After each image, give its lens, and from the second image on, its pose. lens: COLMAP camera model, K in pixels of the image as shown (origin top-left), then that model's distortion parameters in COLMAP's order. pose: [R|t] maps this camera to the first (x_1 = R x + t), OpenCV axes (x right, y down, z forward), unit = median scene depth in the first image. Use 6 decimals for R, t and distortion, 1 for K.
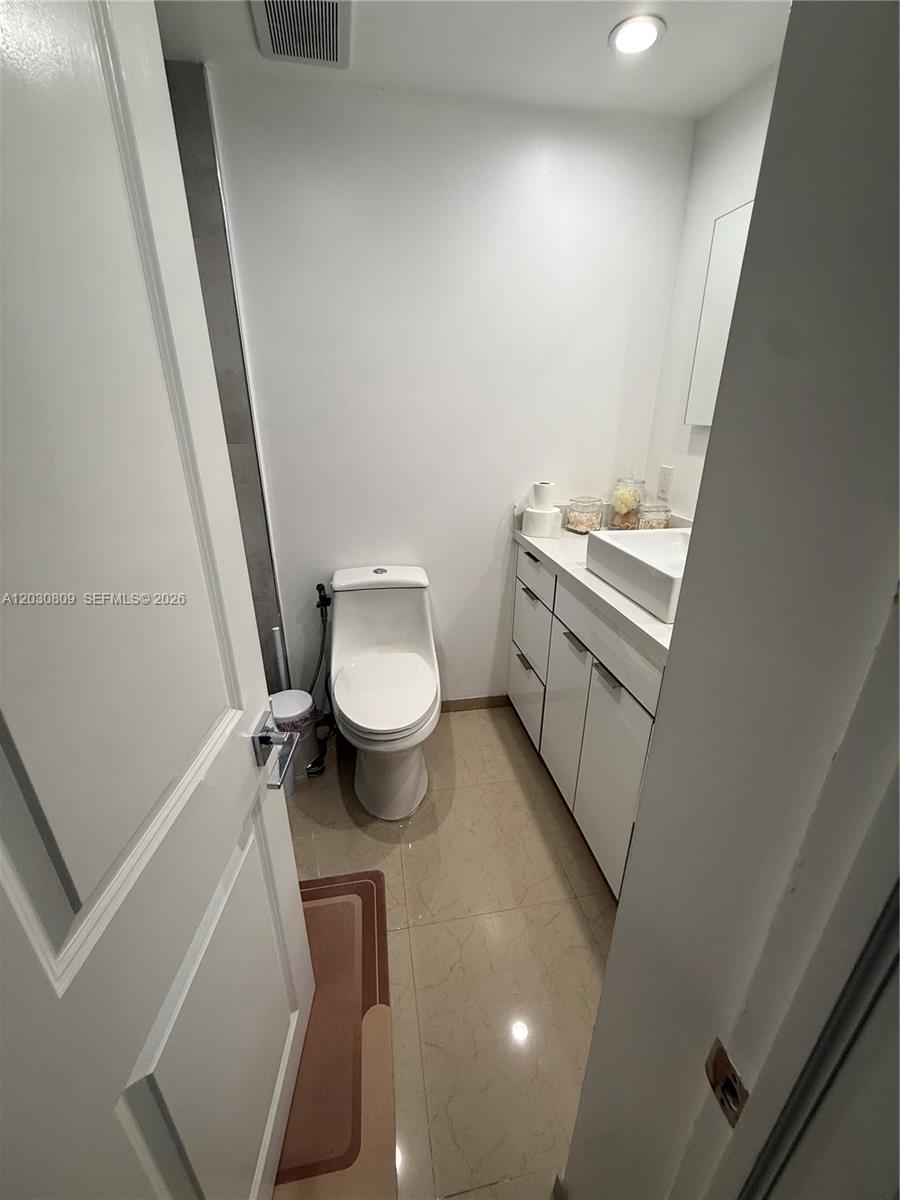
lens RADIAL K [[479.9, 0, 446.4], [0, 479.9, 601.6], [0, 0, 1]] dist [-0.000047, -0.000007]
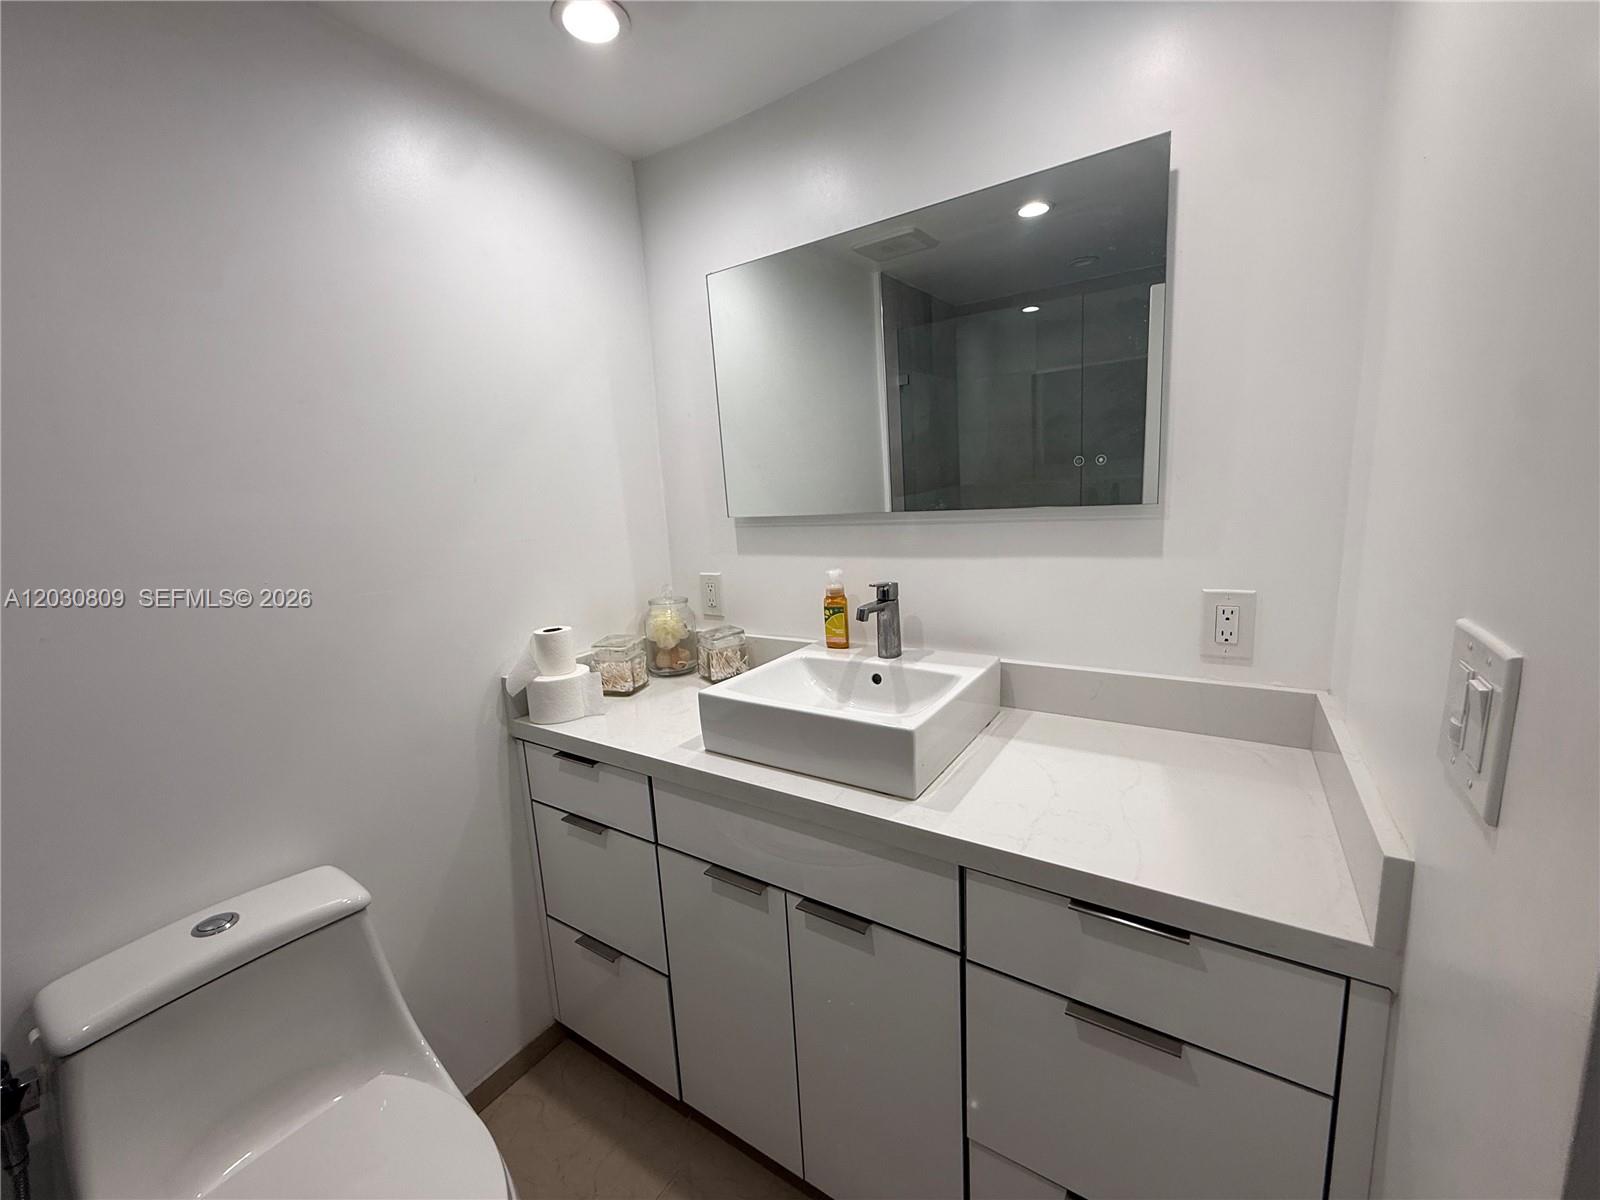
lens RADIAL K [[639.9, 0, 801.9], [0, 639.9, 600.7], [0, 0, 1]] dist [-0.000047, -0.000007]
pose [[0.692557, -0.169550, 0.701155, -0.124782], [0.327483, 0.939950, -0.096173, -0.103062], [-0.642744, 0.296222, 0.706493, 0.236737]]
